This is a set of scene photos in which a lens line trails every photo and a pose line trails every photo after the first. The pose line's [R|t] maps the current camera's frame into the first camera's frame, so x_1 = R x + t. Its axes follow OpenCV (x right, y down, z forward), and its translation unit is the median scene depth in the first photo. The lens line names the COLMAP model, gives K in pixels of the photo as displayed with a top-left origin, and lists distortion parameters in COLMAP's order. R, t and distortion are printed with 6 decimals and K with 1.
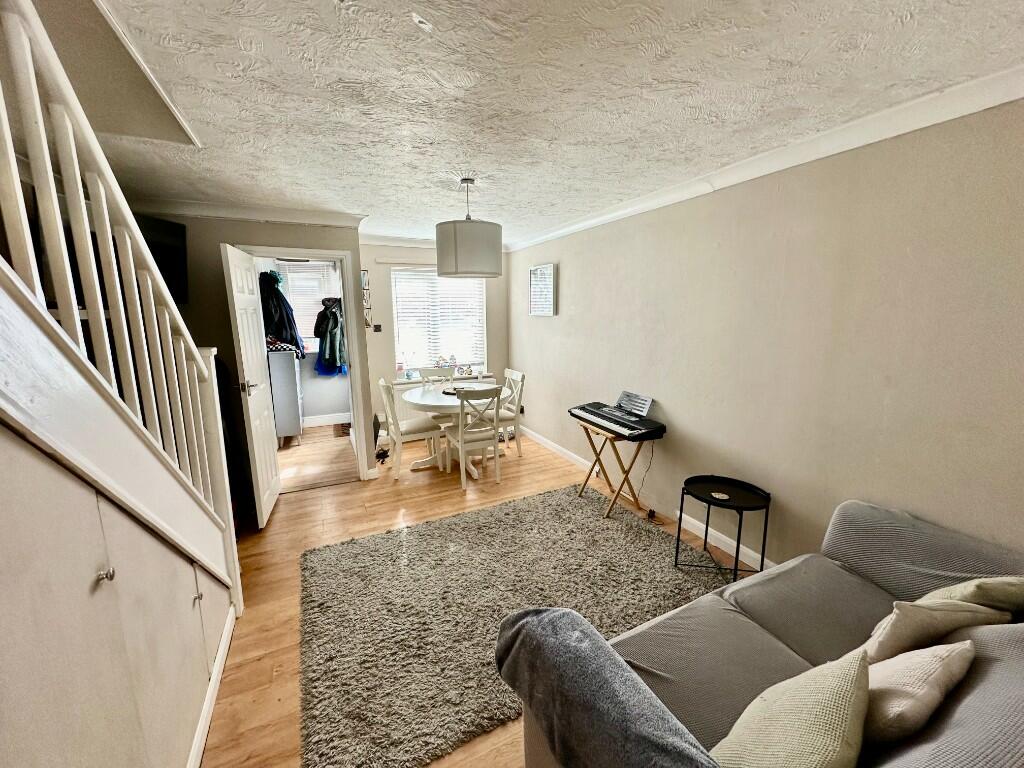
lens RADIAL K [[407.0, 0, 510.0], [0, 407.0, 381.6], [0, 0, 1]] dist [-0.002175, 0.000242]
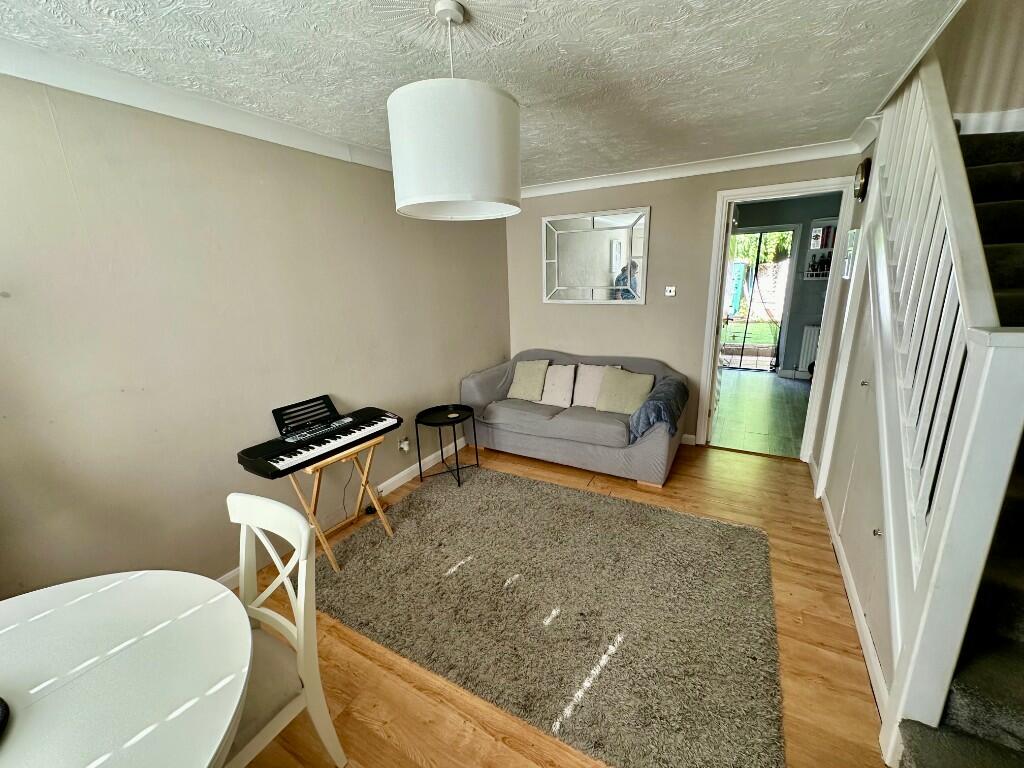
lens RADIAL K [[407.0, 0, 516.2], [0, 407.0, 382.6], [0, 0, 1]] dist [-0.002175, 0.000242]
pose [[-0.565077, -0.188560, 0.803202, -0.661725], [0.177863, 0.922800, 0.341769, -0.243192], [-0.805638, 0.335985, -0.487915, 1.410474]]
